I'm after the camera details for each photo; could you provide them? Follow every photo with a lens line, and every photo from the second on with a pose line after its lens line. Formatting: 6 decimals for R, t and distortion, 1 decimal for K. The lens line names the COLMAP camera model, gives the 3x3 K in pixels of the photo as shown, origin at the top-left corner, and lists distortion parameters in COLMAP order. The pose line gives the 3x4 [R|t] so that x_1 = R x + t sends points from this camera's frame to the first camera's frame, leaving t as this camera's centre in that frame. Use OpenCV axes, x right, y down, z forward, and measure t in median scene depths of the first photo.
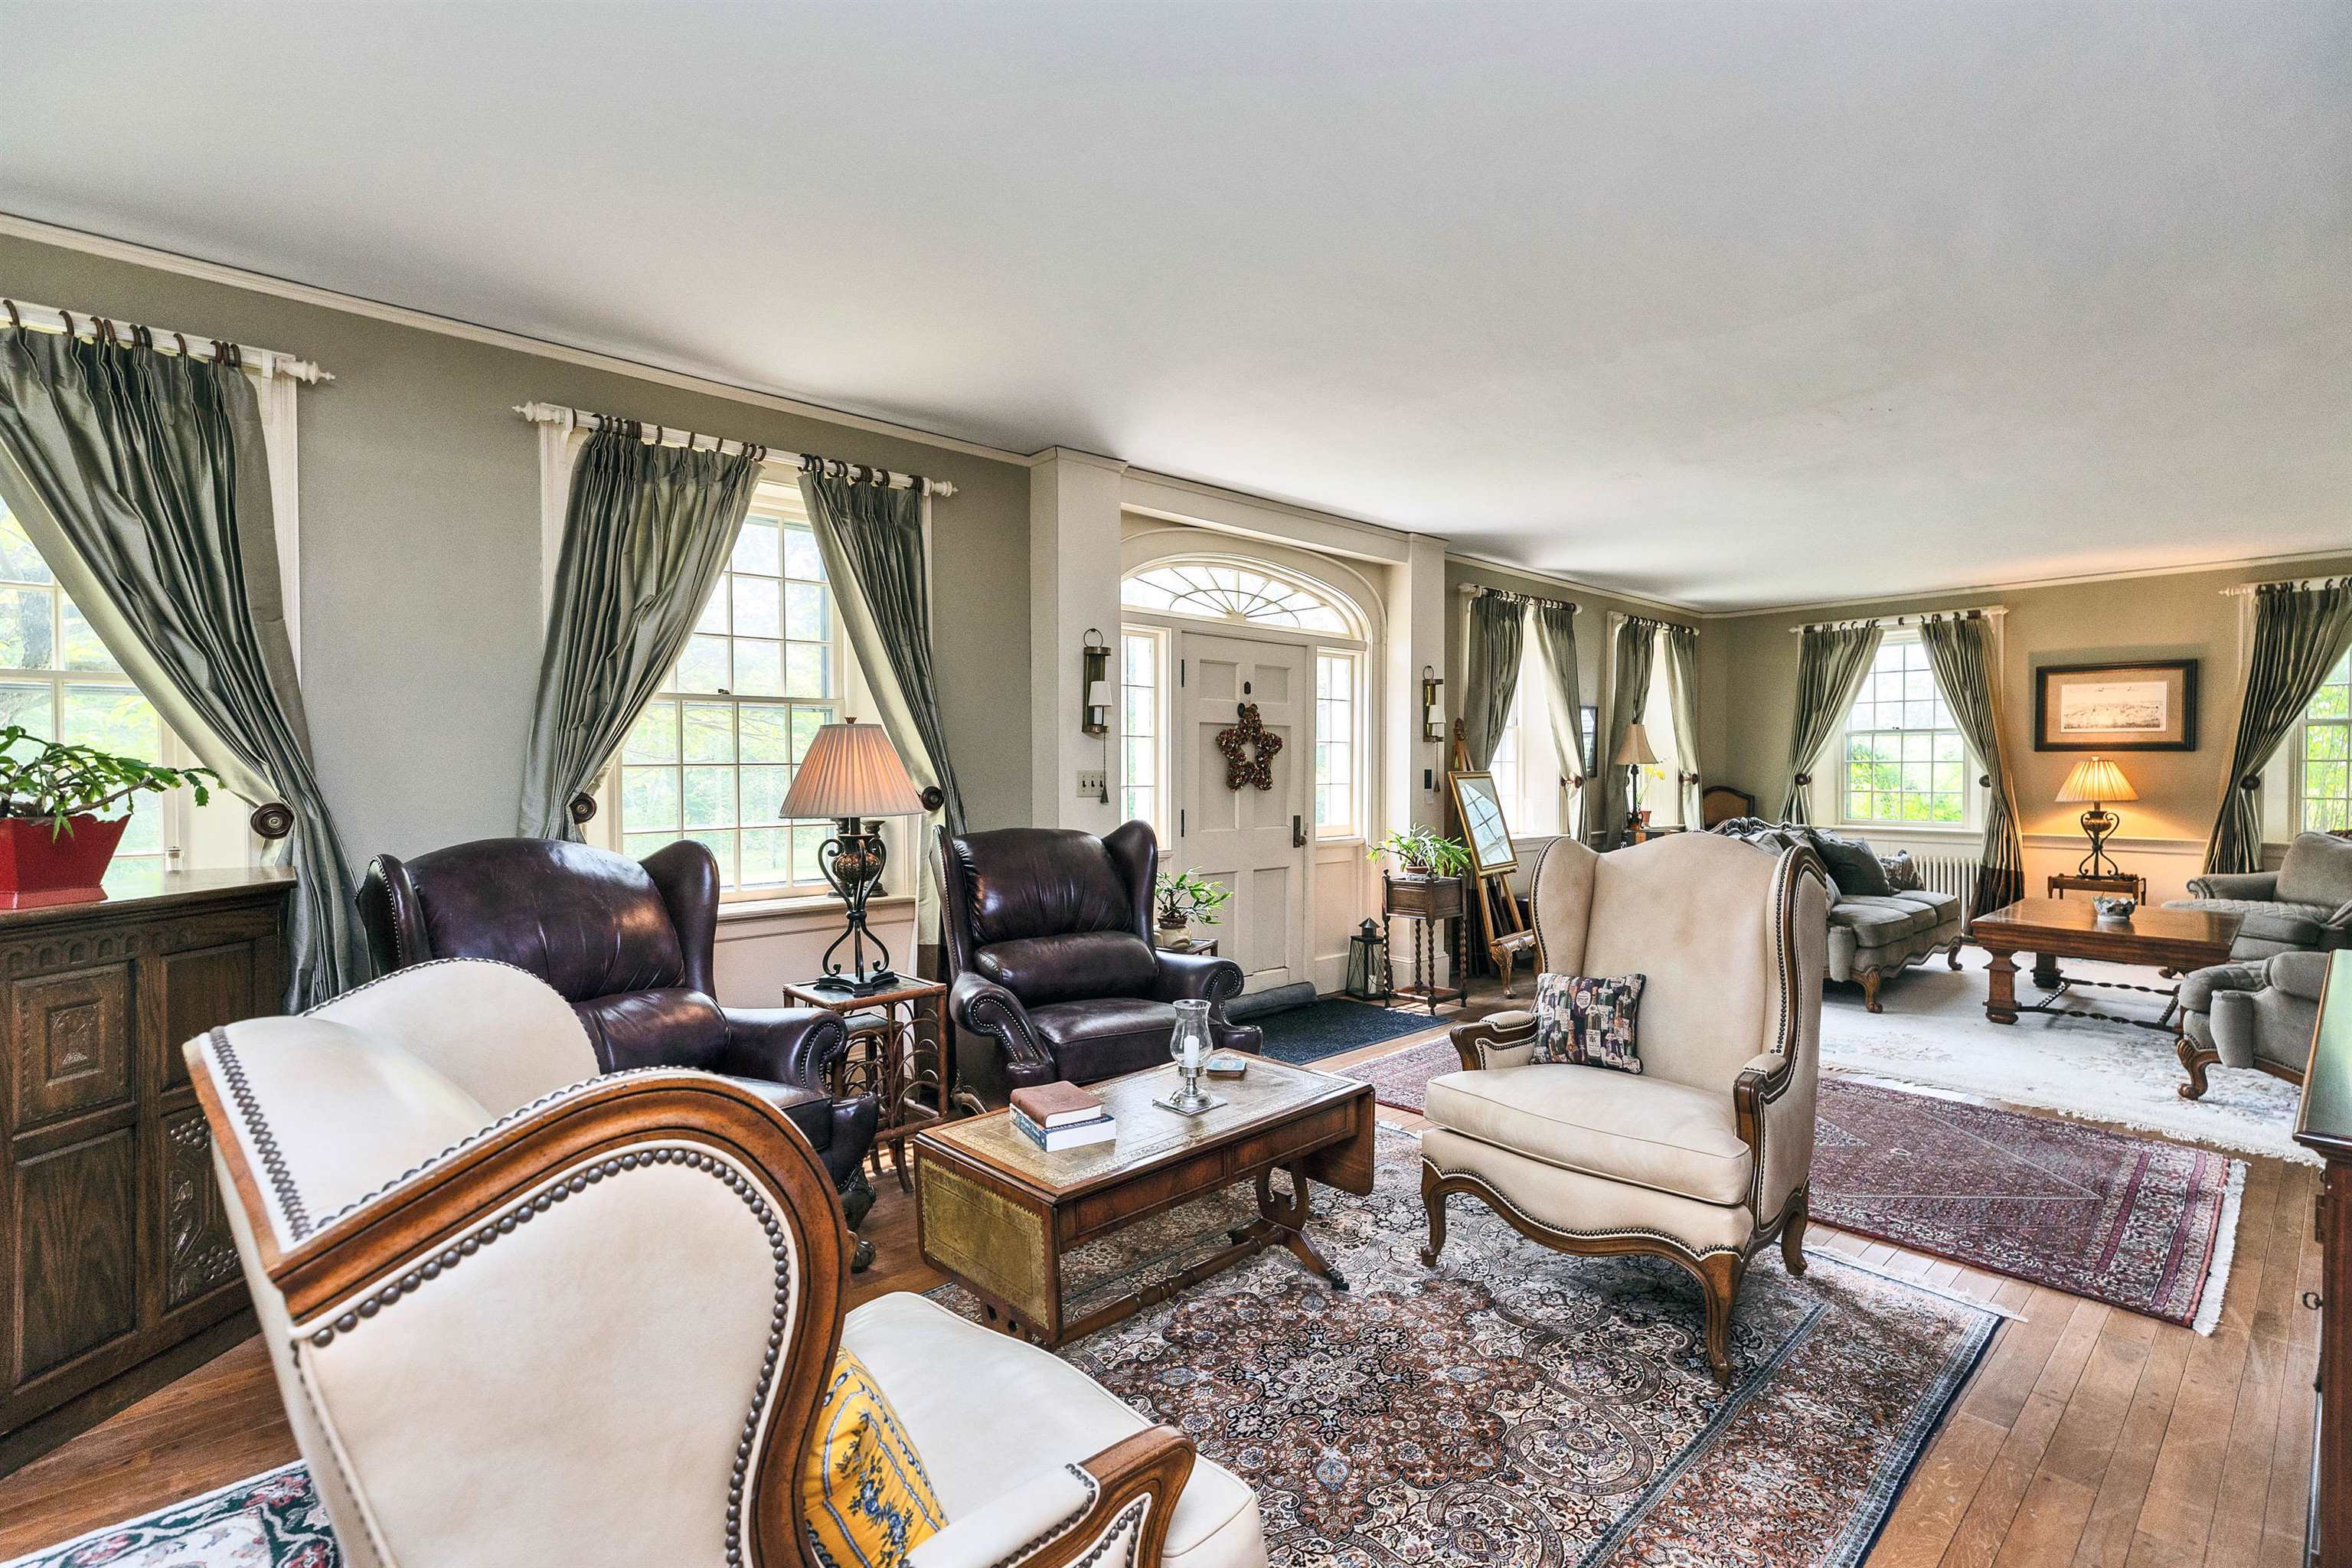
lens RADIAL K [[1069.0, 0, 1178.9], [0, 1069.0, 779.3], [0, 0, 1]] dist [0.004511, 0.001697]
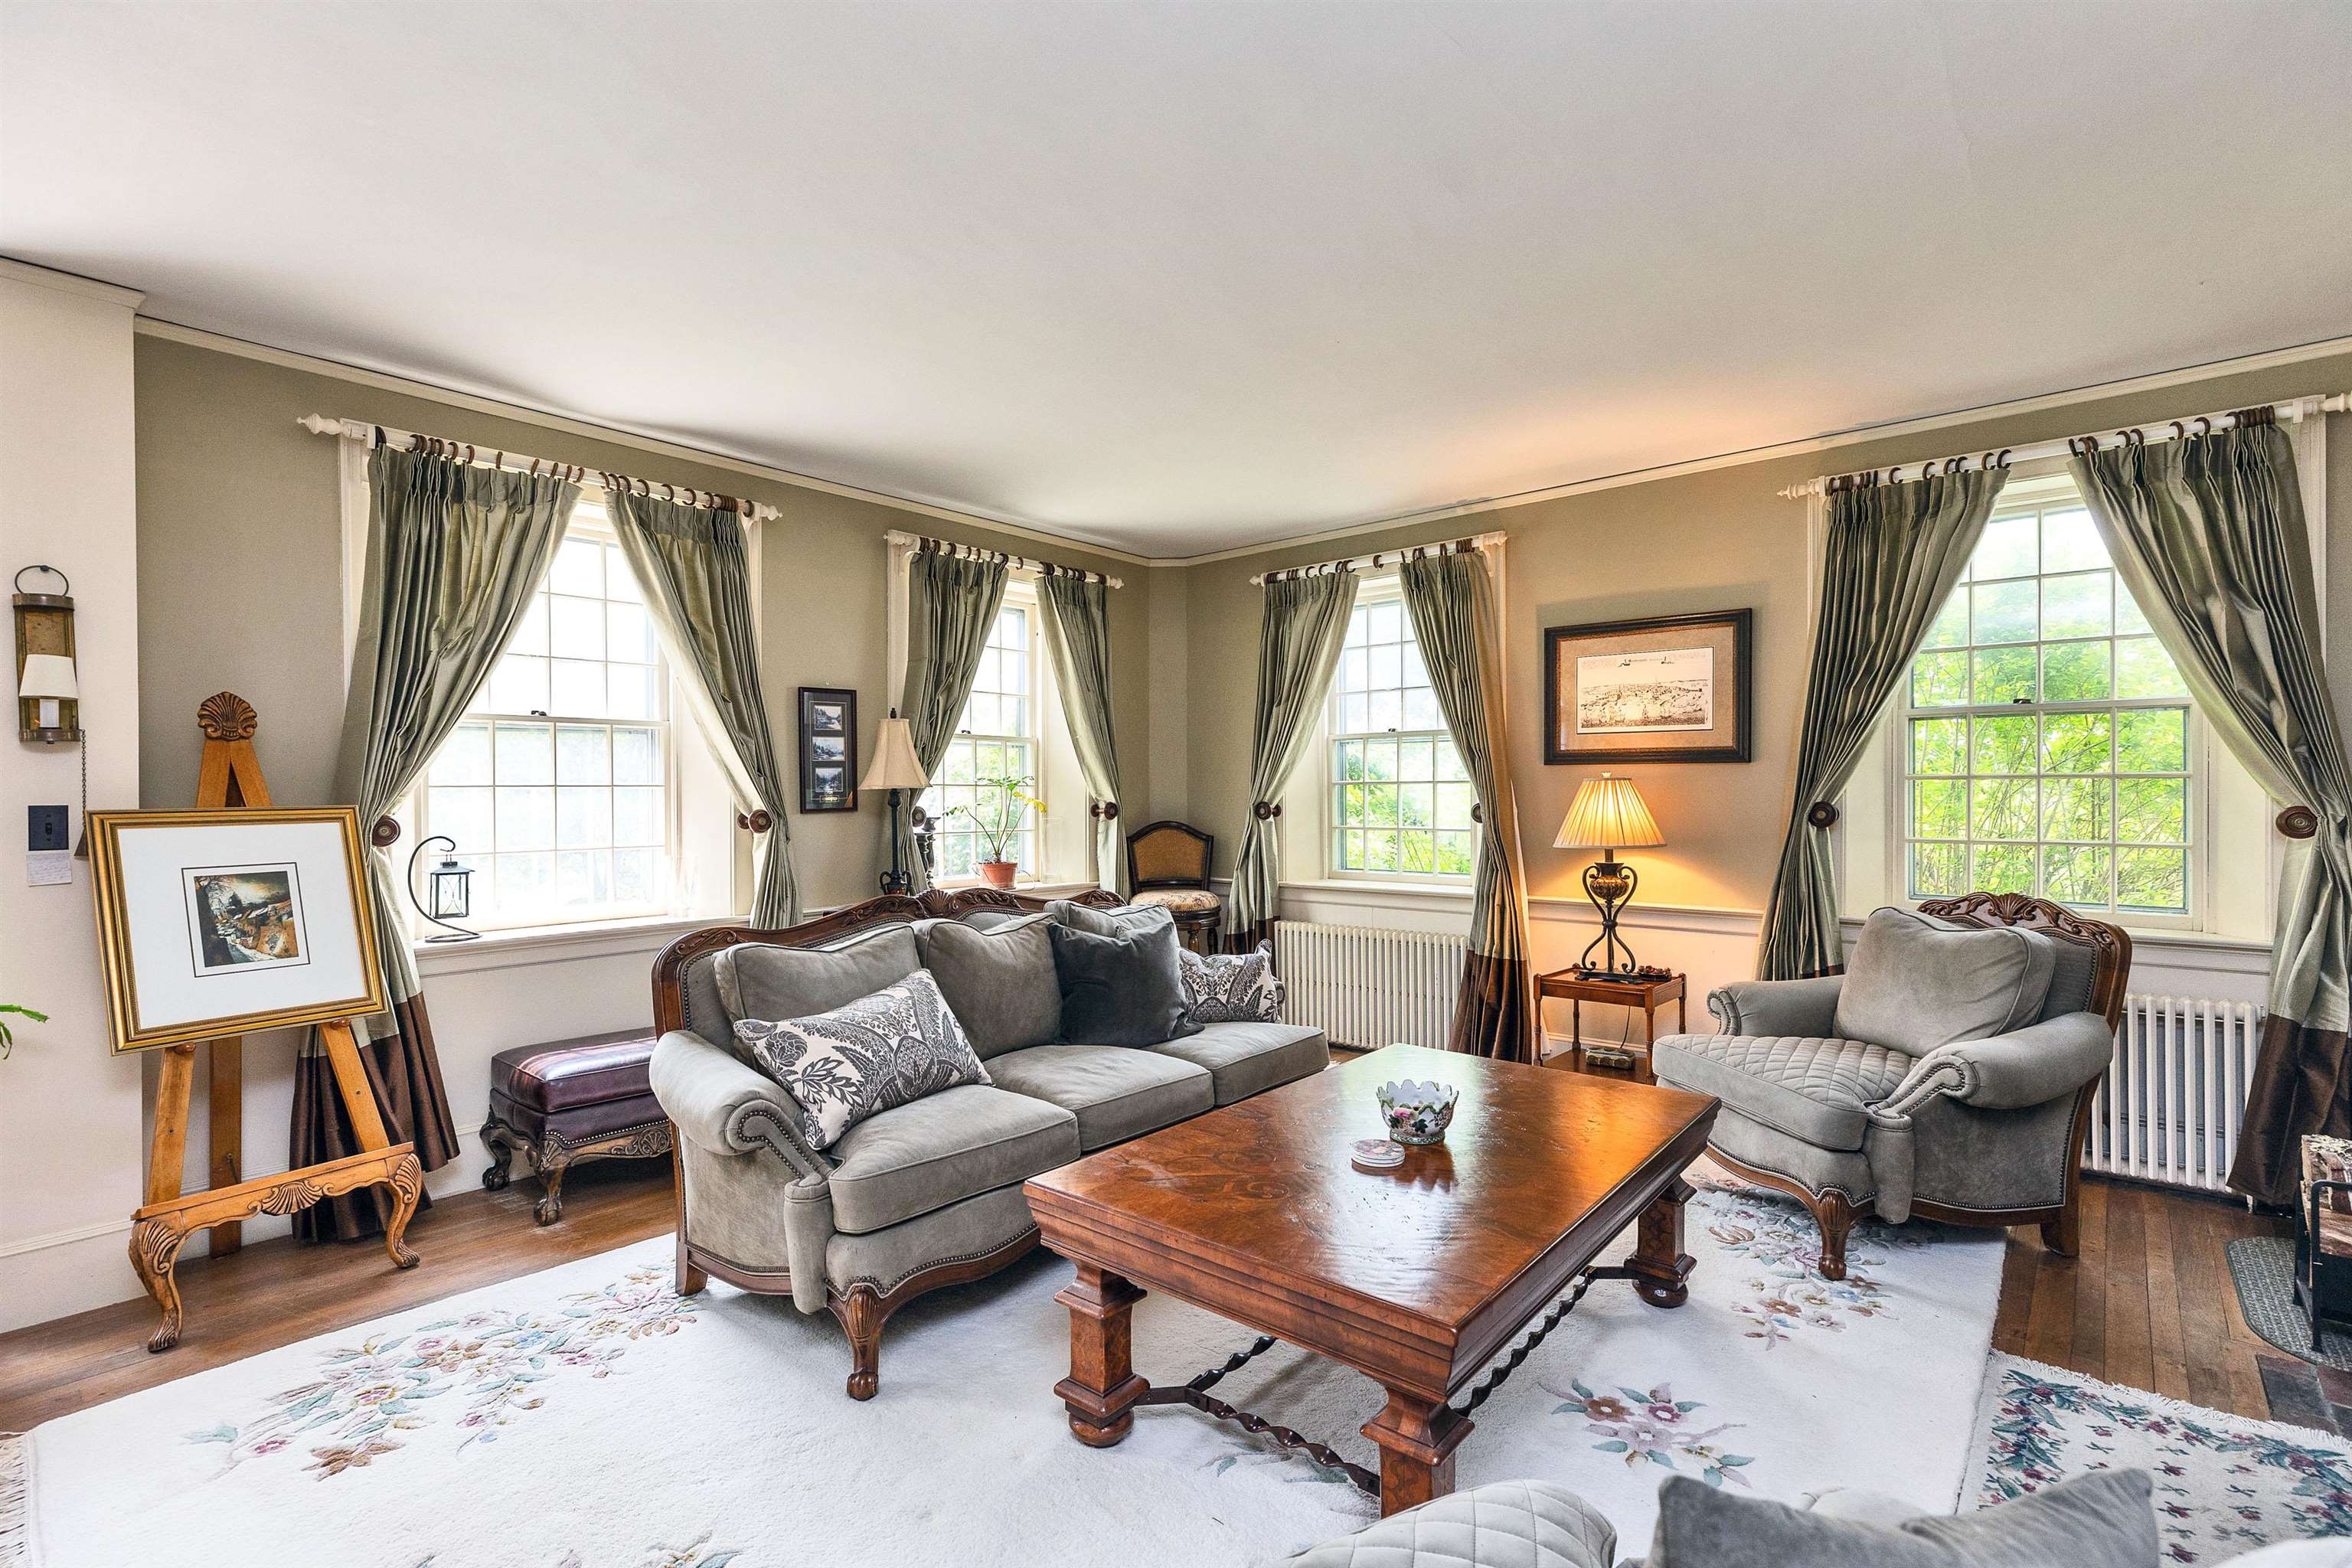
lens RADIAL K [[1069.0, 0, 1183.4], [0, 1069.0, 794.9], [0, 0, 1]] dist [0.004511, 0.001697]
pose [[0.992139, -0.006118, 0.124995, 0.551053], [0.007229, 0.999938, -0.008438, -0.004977], [-0.124936, 0.009276, 0.992121, 0.442857]]
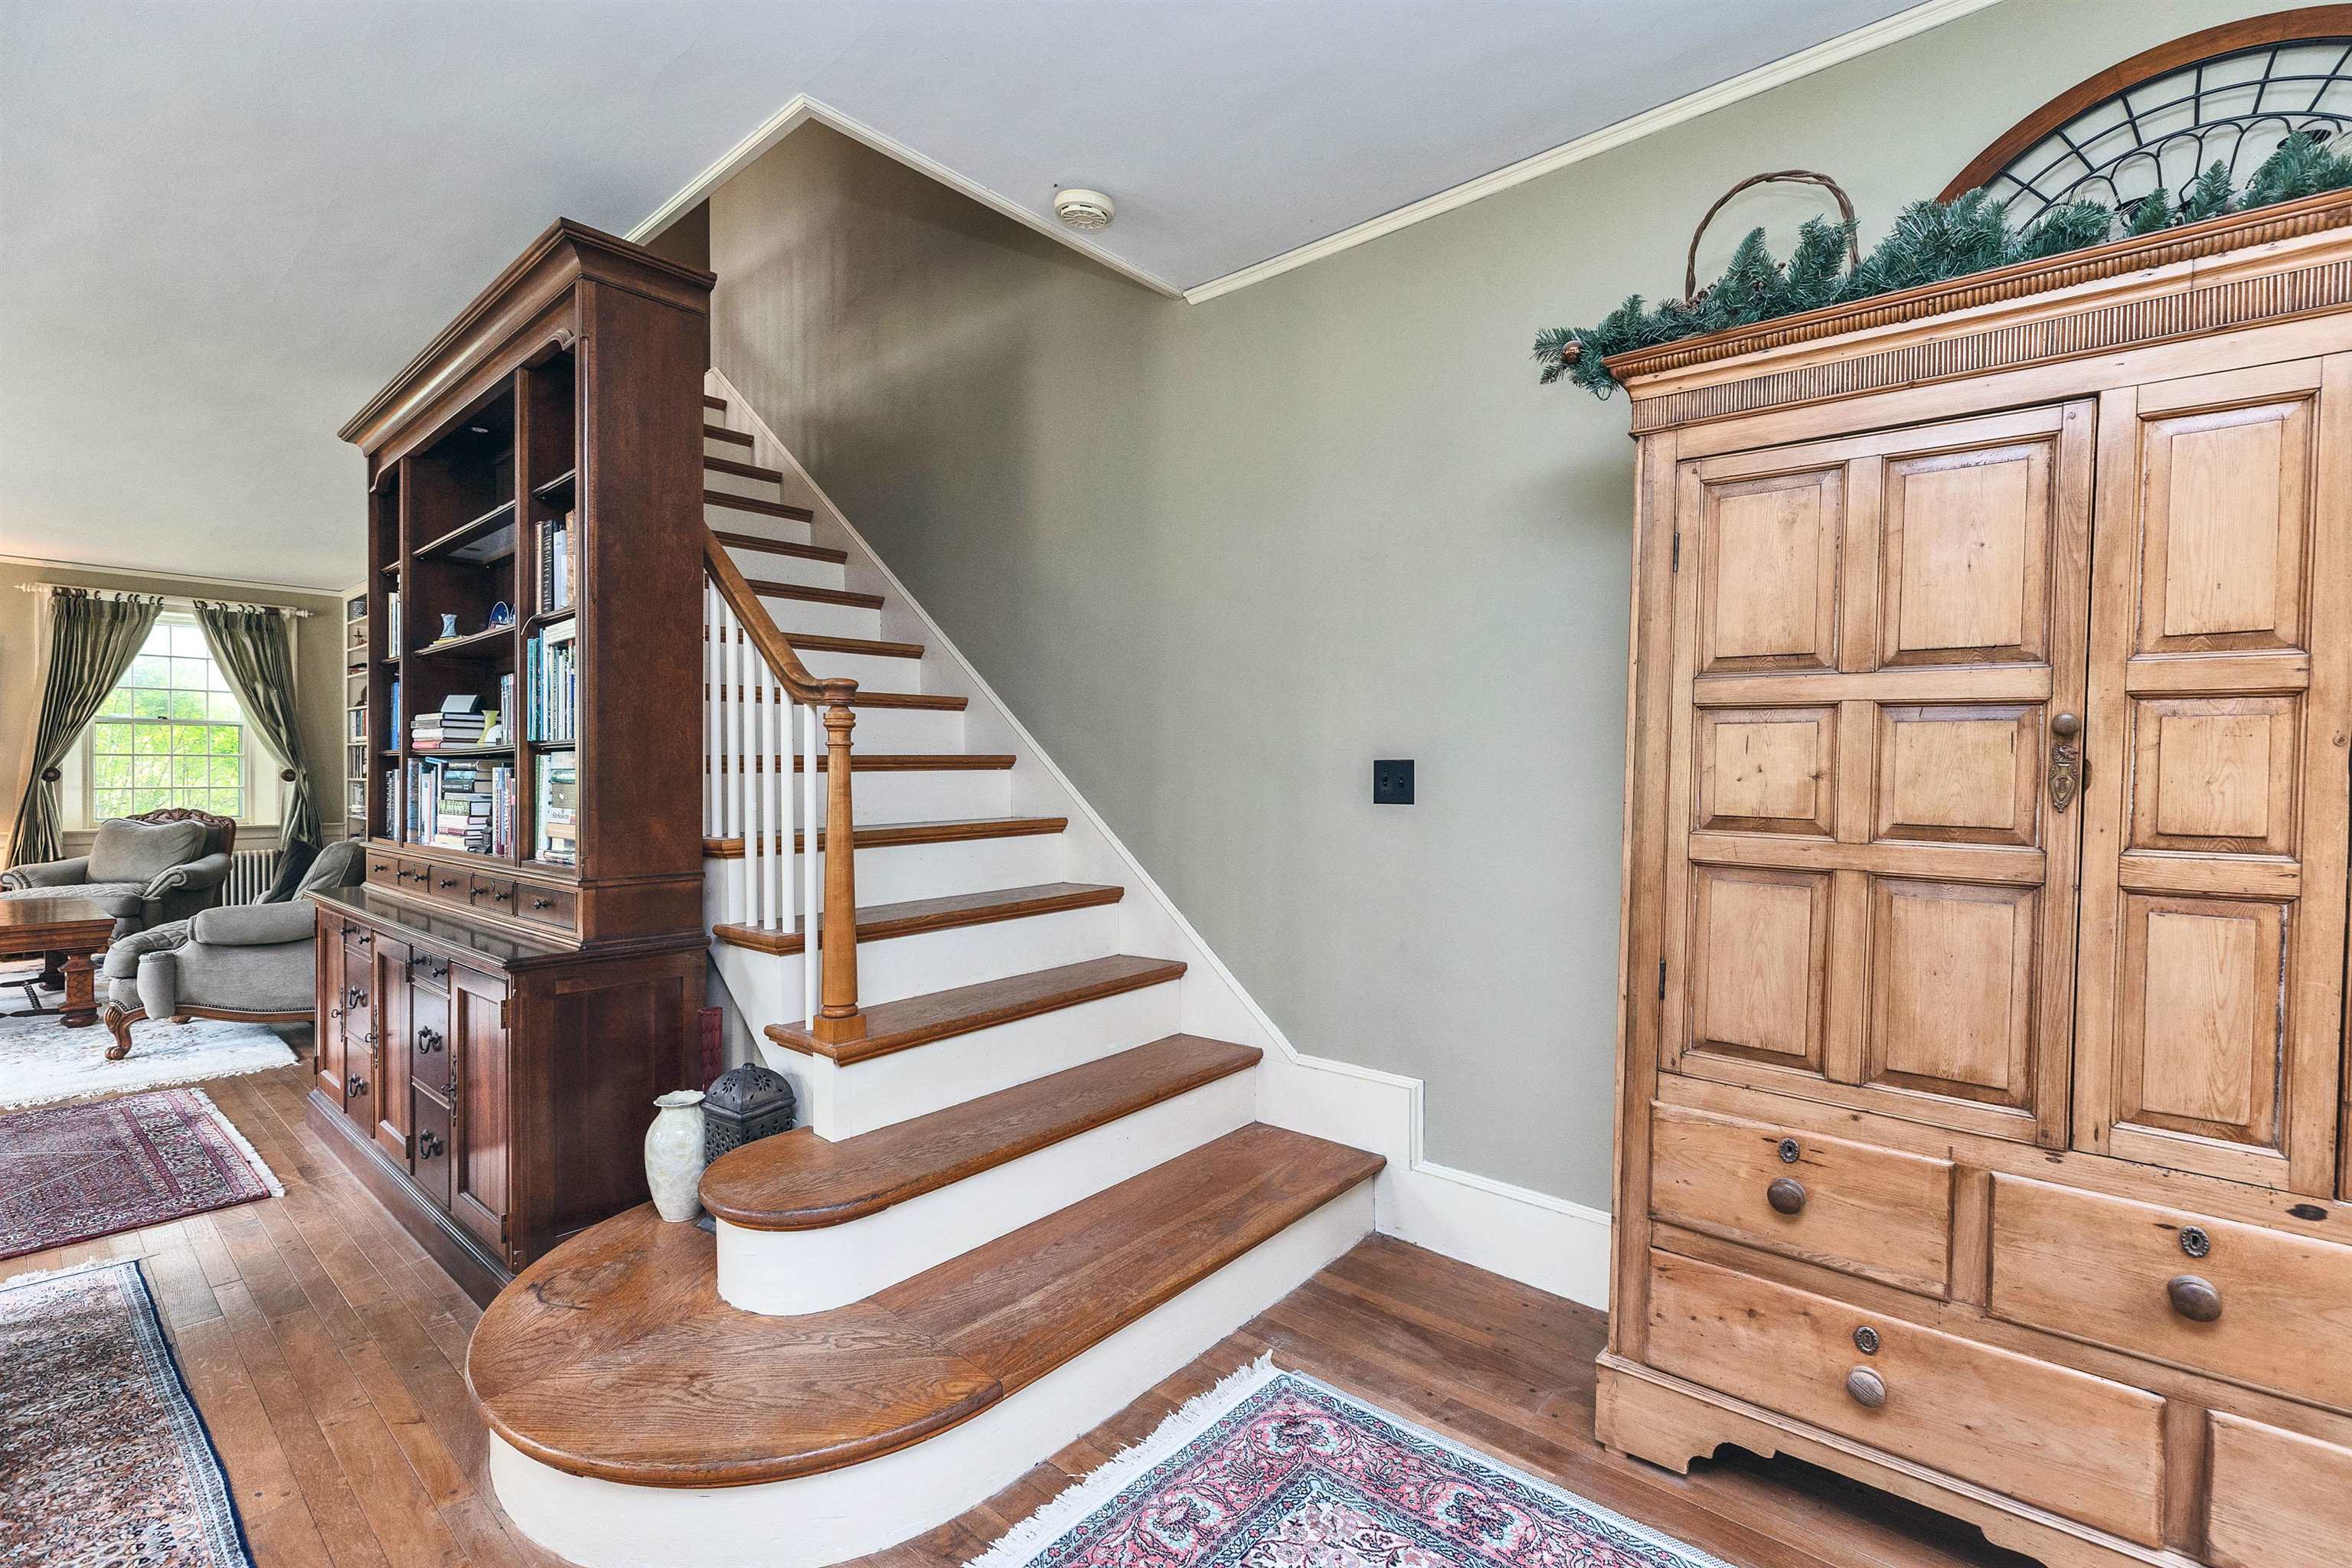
lens RADIAL K [[1069.0, 0, 1168.6], [0, 1069.0, 771.9], [0, 0, 1]] dist [0.004511, 0.001697]
pose [[-0.108624, -0.004436, 0.994073, -0.153540], [0.012200, 0.999909, 0.005795, 0.007223], [-0.994008, 0.012758, -0.108560, 0.032579]]
